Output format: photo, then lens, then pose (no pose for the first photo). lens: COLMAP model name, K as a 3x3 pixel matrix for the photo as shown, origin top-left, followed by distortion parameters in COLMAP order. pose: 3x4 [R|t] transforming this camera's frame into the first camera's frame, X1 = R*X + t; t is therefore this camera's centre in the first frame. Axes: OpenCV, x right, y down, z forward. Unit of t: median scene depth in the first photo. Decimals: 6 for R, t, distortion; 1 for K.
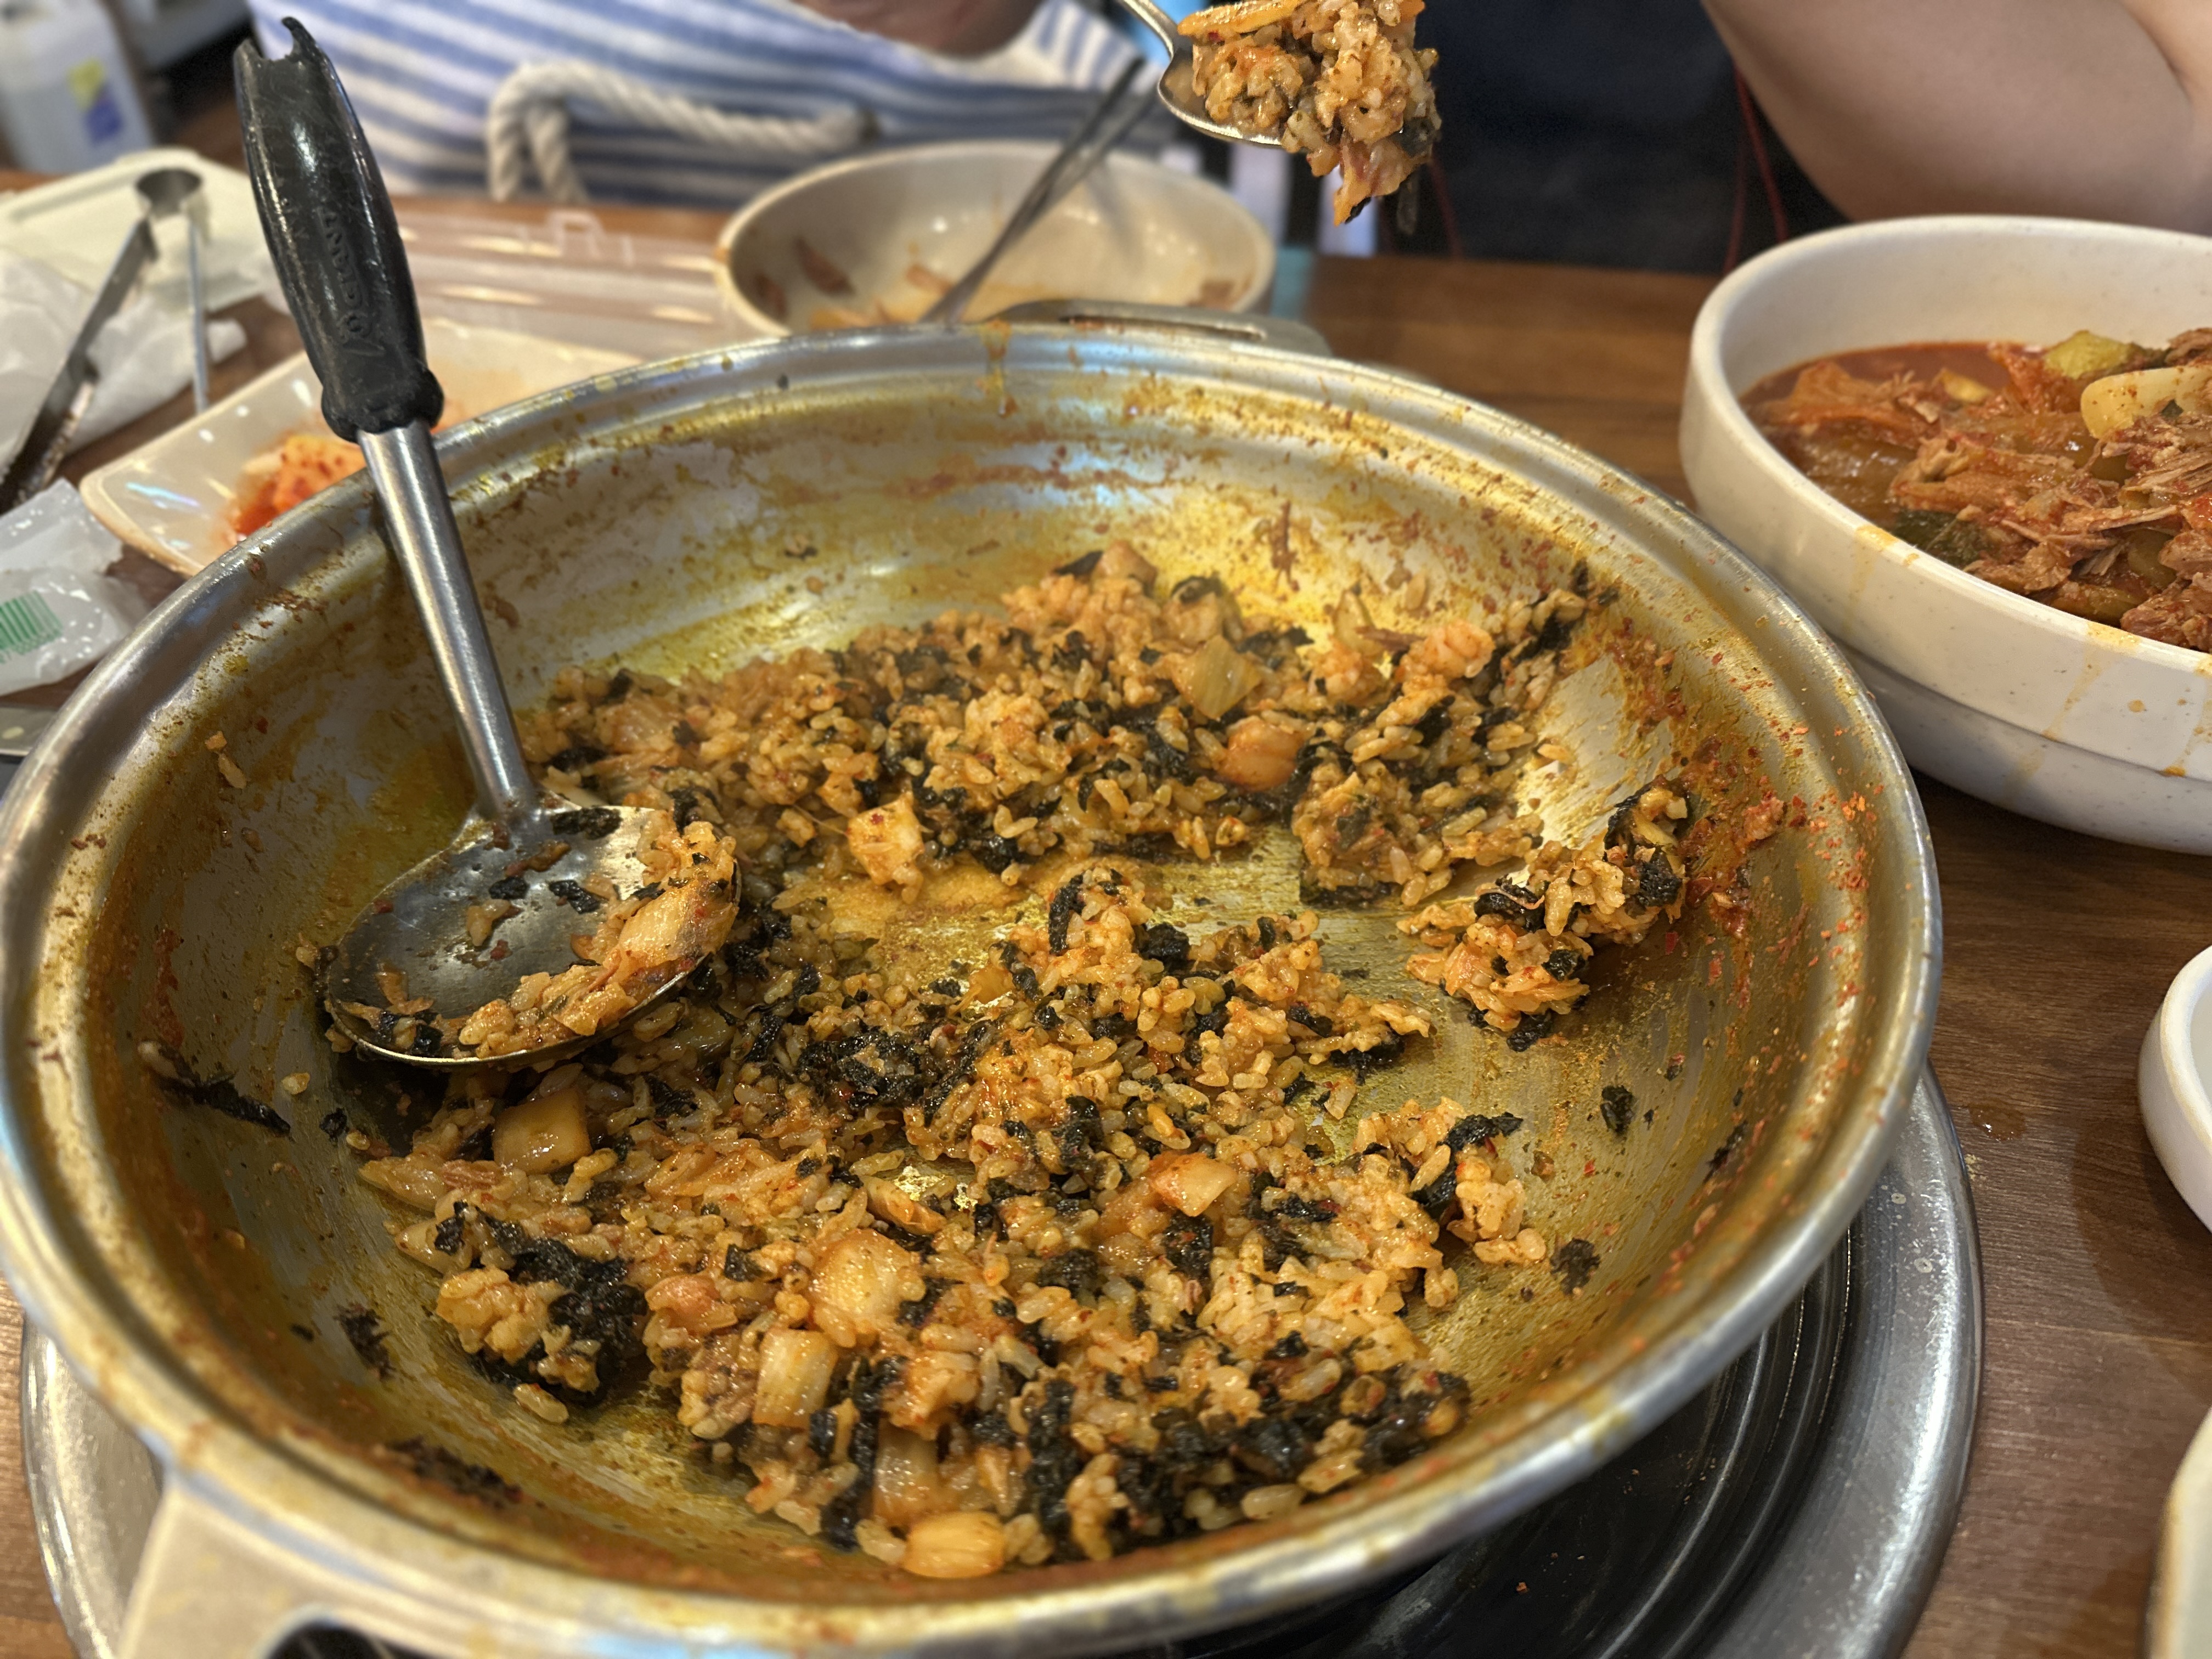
lens RADIAL K [[1370.2, 0, 1106.0], [0, 1370.2, 829.5], [0, 0, 1]] dist [0.038655, -0.049280]
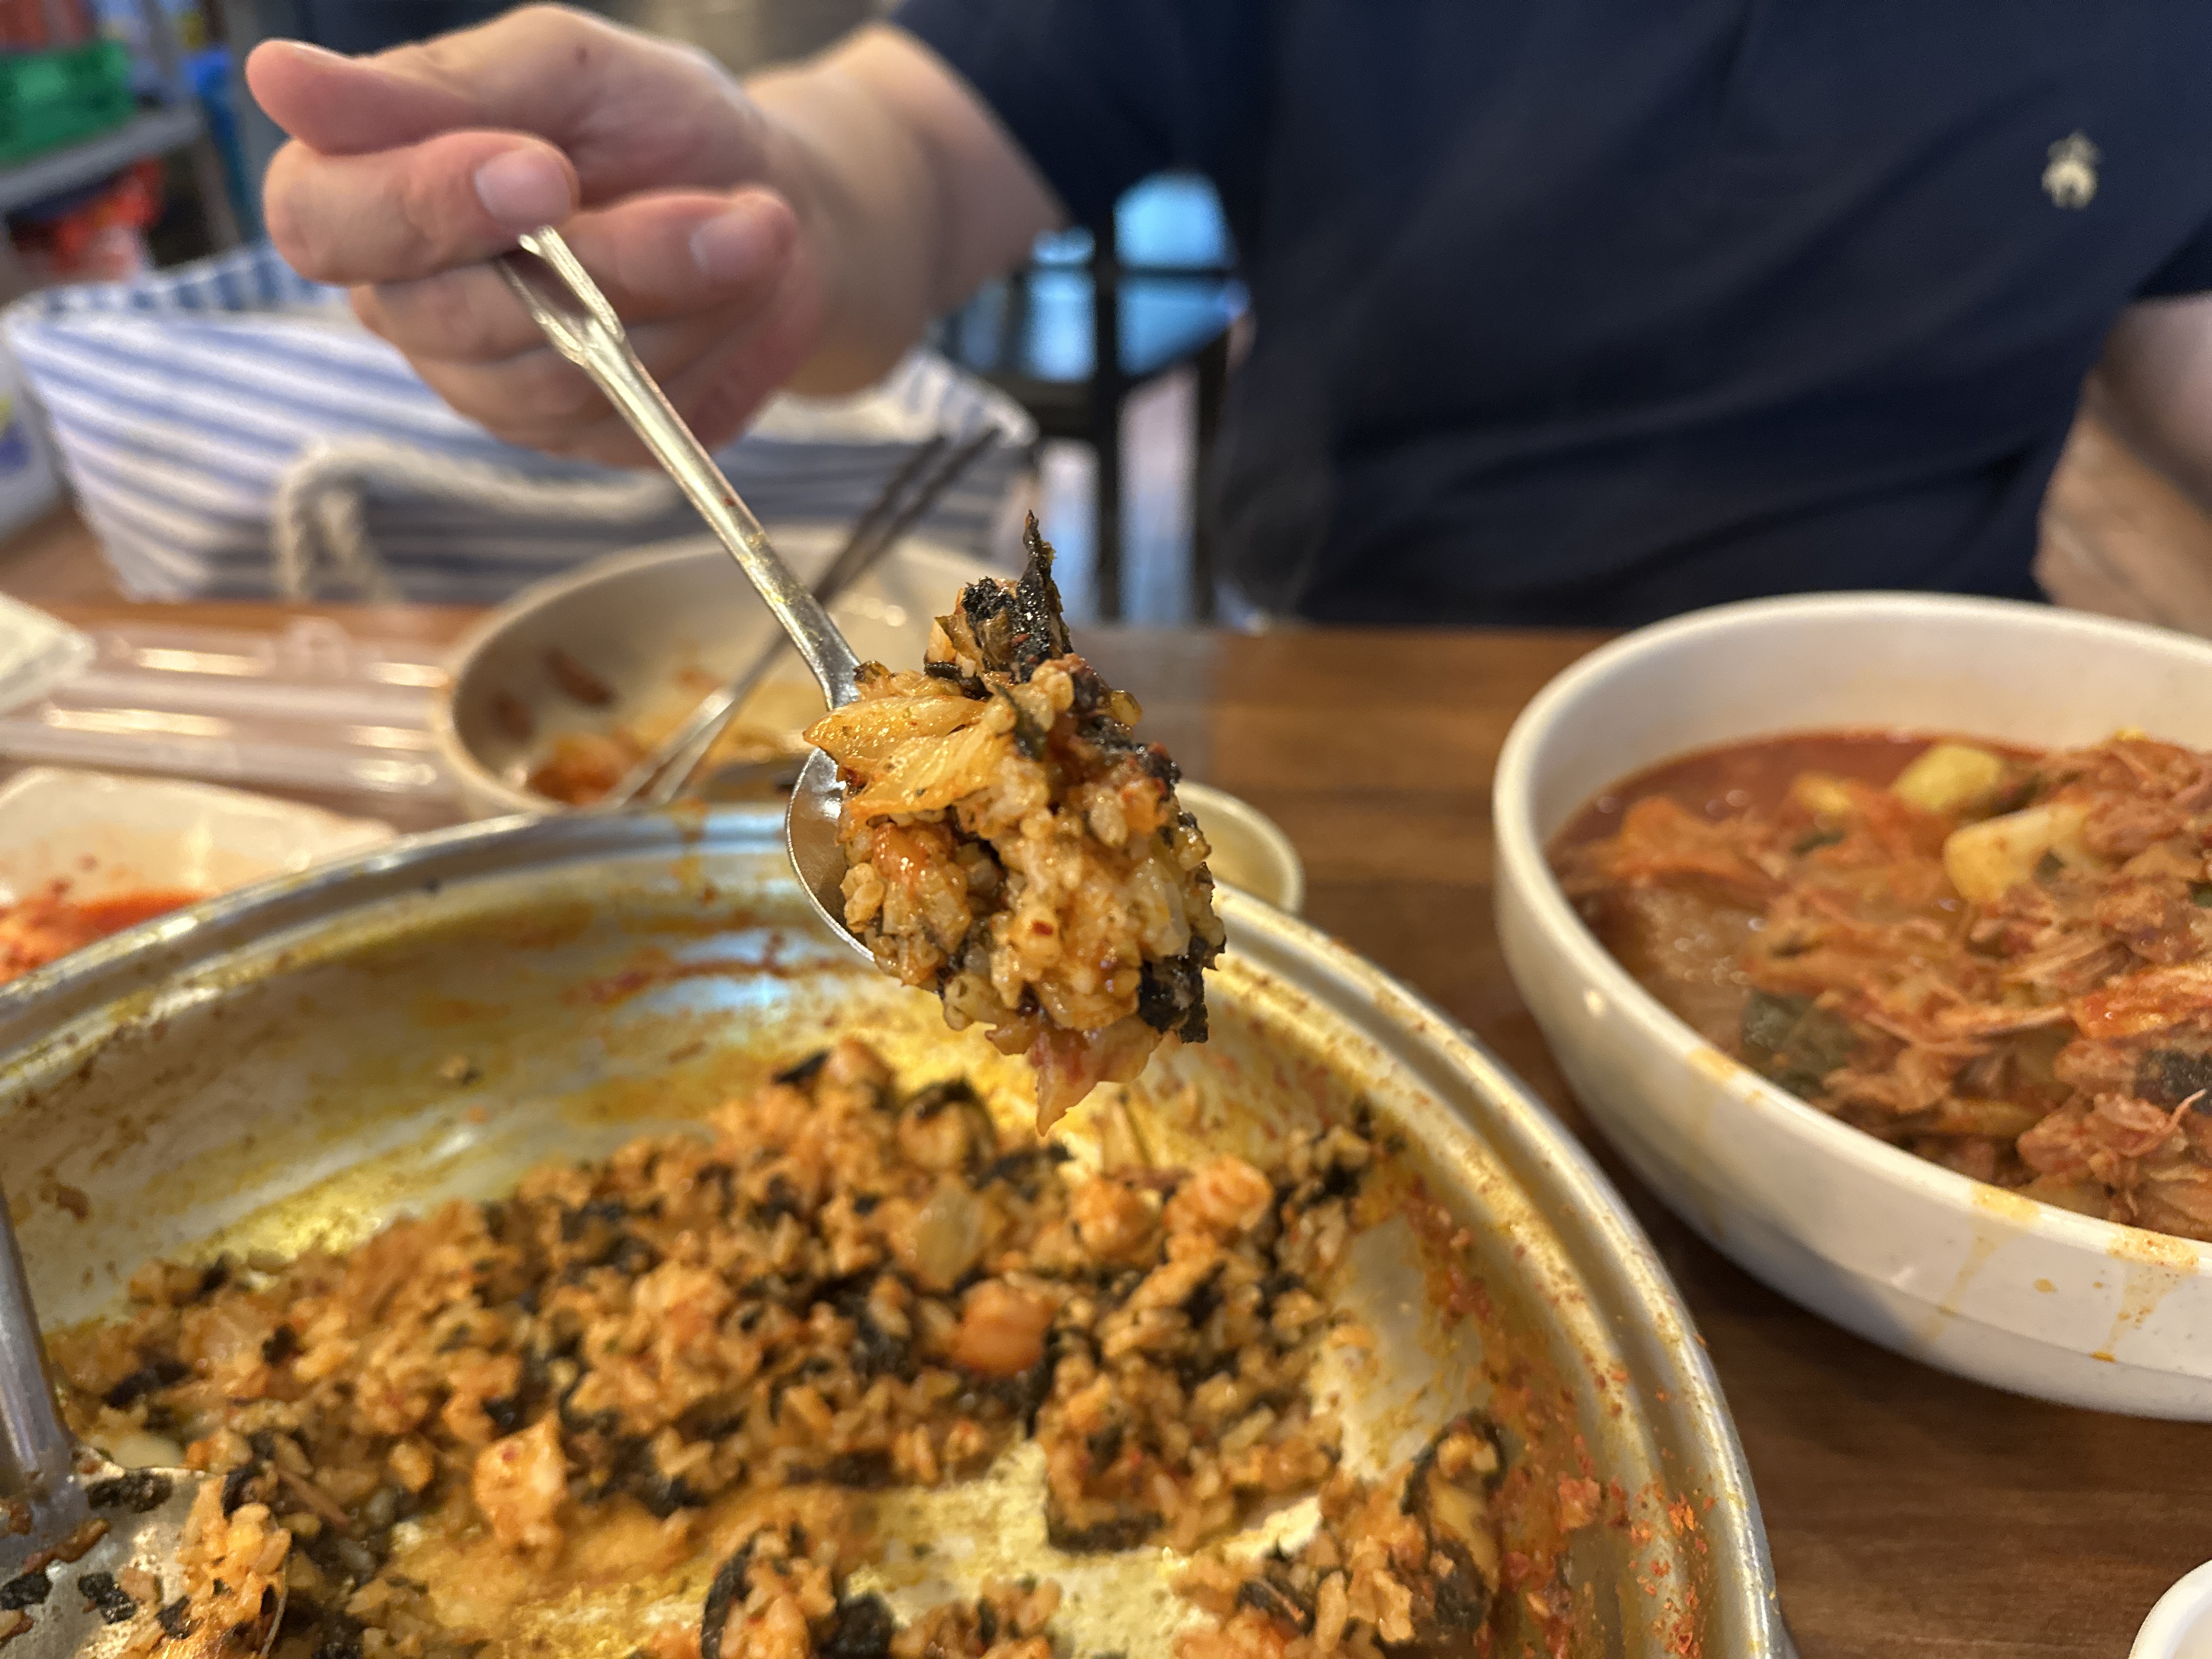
lens RADIAL K [[1429.7, 0, 1106.0], [0, 1429.7, 829.5], [0, 0, 1]] dist [0.058359, -0.118905]
pose [[0.998724, -0.048548, 0.013908, 0.179723], [0.050143, 0.986047, -0.158734, -0.211931], [-0.006008, 0.159229, 0.987223, 0.127196]]
